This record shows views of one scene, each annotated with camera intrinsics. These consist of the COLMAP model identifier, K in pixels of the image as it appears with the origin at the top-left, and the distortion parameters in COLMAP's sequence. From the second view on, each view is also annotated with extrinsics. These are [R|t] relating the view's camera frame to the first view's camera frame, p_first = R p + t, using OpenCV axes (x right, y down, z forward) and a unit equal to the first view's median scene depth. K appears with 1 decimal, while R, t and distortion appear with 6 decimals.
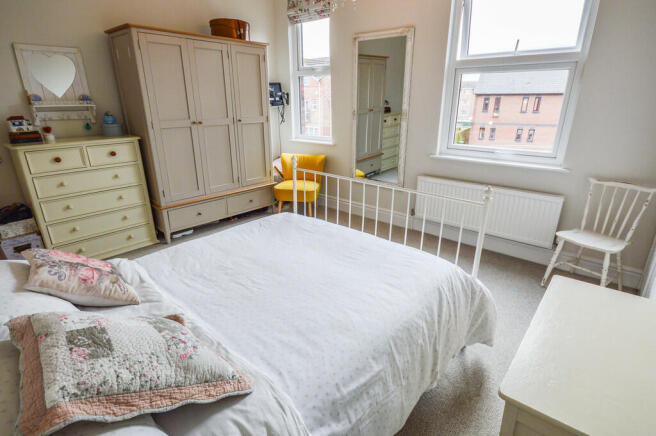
lens RADIAL K [[351.9, 0, 328.0], [0, 351.9, 218.0], [0, 0, 1]] dist [-0.001147, -0.000694]
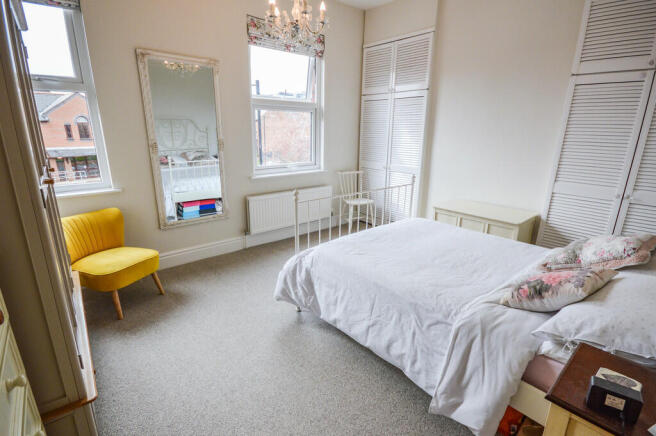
lens RADIAL K [[326.5, 0, 326.3], [0, 326.5, 221.7], [0, 0, 1]] dist [-0.000004, 0.000231]
pose [[0.112770, -0.272587, 0.955500, -0.849226], [0.309499, 0.923430, 0.226910, -0.244329], [-0.944189, 0.270137, 0.188501, 0.701626]]
